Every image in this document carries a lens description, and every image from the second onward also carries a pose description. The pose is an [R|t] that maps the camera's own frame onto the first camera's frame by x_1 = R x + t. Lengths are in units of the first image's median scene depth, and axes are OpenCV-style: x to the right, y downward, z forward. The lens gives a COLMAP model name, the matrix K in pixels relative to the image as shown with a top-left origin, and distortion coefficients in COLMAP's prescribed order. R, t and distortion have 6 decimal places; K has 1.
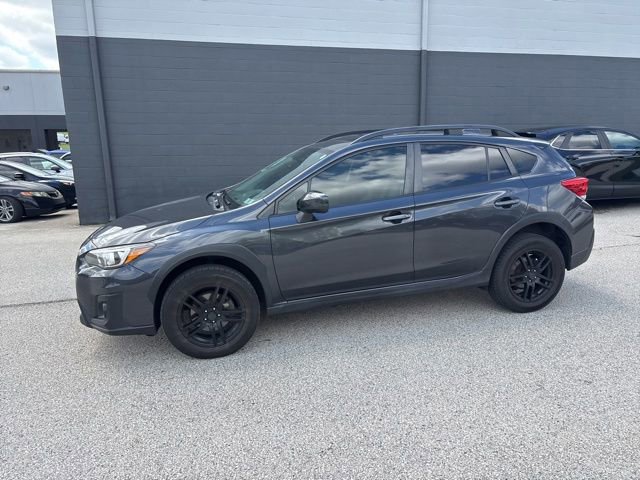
lens RADIAL K [[482.8, 0, 322.3], [0, 482.8, 231.4], [0, 0, 1]] dist [0.063115, -0.067983]
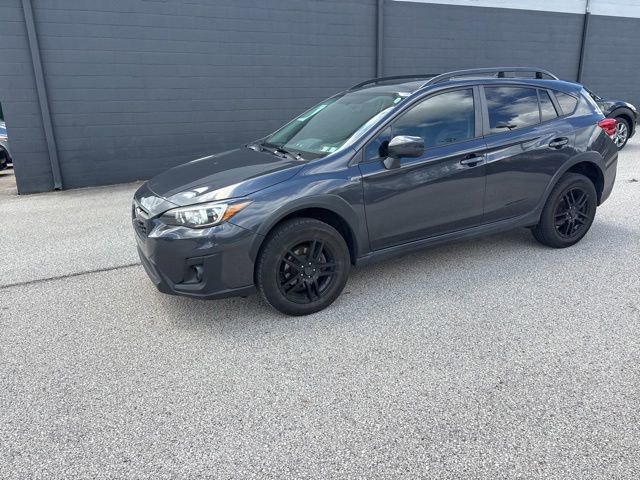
lens RADIAL K [[482.8, 0, 323.4], [0, 482.8, 235.4], [0, 0, 1]] dist [0.063115, -0.067983]
pose [[0.978427, -0.066797, 0.195495, -0.351697], [0.049878, 0.994671, 0.090226, 0.018526], [-0.200481, -0.078529, 0.976545, 0.067406]]
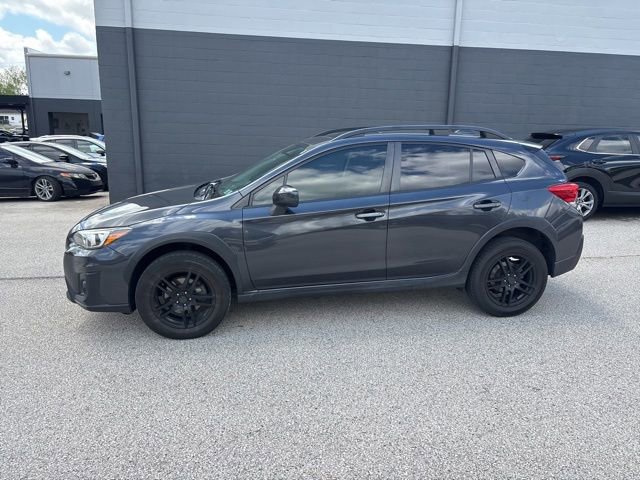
lens RADIAL K [[482.8, 0, 328.4], [0, 482.8, 233.7], [0, 0, 1]] dist [0.063115, -0.067983]
pose [[0.994896, 0.053670, -0.085452, 0.154850], [-0.052009, 0.998414, 0.021552, -0.006340], [0.086473, -0.016997, 0.996109, -0.017930]]
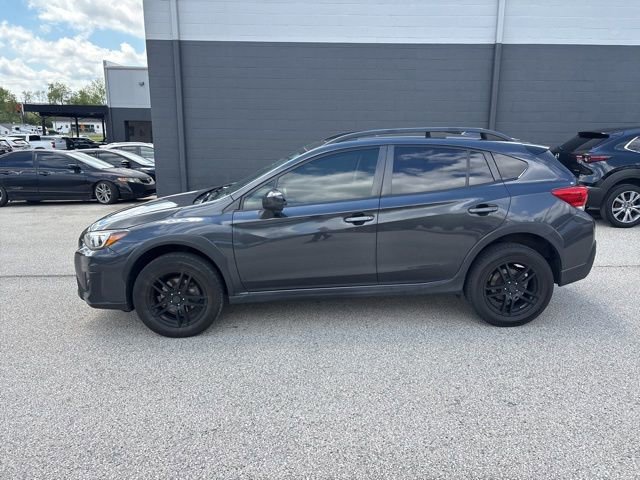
lens RADIAL K [[482.8, 0, 330.1], [0, 482.8, 230.2], [0, 0, 1]] dist [0.063115, -0.067983]
pose [[0.974396, 0.061090, -0.216381, 0.313451], [-0.058801, 0.998125, 0.017007, -0.019120], [0.217014, -0.003848, 0.976161, 0.002551]]
